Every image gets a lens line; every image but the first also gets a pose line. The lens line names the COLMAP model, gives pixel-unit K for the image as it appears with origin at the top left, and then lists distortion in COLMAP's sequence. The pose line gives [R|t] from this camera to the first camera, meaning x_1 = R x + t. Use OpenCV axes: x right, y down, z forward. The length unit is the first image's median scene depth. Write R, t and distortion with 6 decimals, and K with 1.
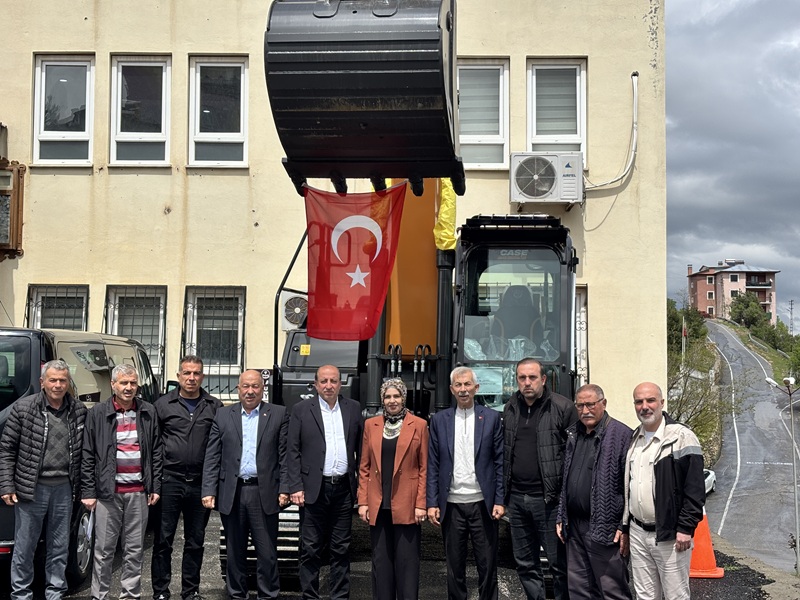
lens RADIAL K [[1207.2, 0, 400.2], [0, 1207.2, 298.8], [0, 0, 1]] dist [0.073865, 0.000000]
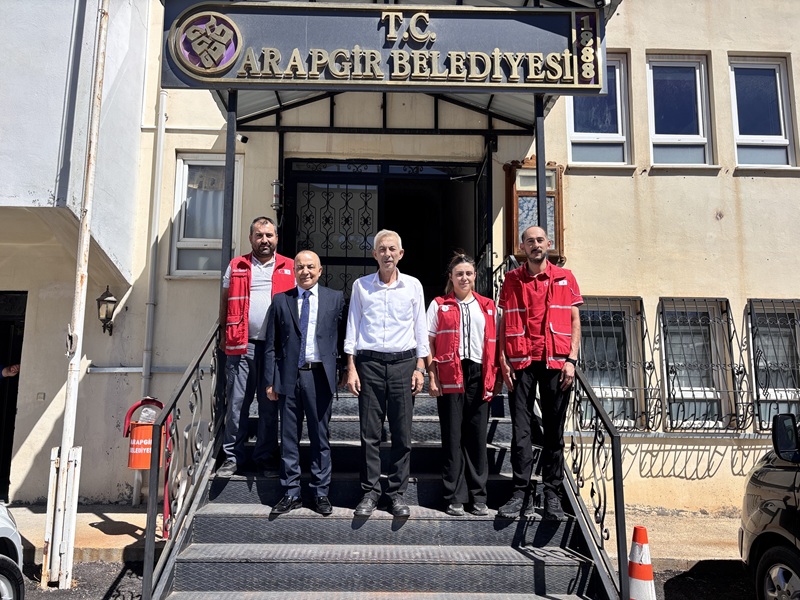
lens RADIAL K [[604.5, 0, 394.2], [0, 604.5, 305.4], [0, 0, 1]] dist [0.039486, -0.038006]
pose [[0.998997, 0.004067, 0.044595, -0.453038], [-0.000609, 0.997008, -0.077293, 0.028787], [-0.044776, 0.077189, 0.996011, 0.563319]]
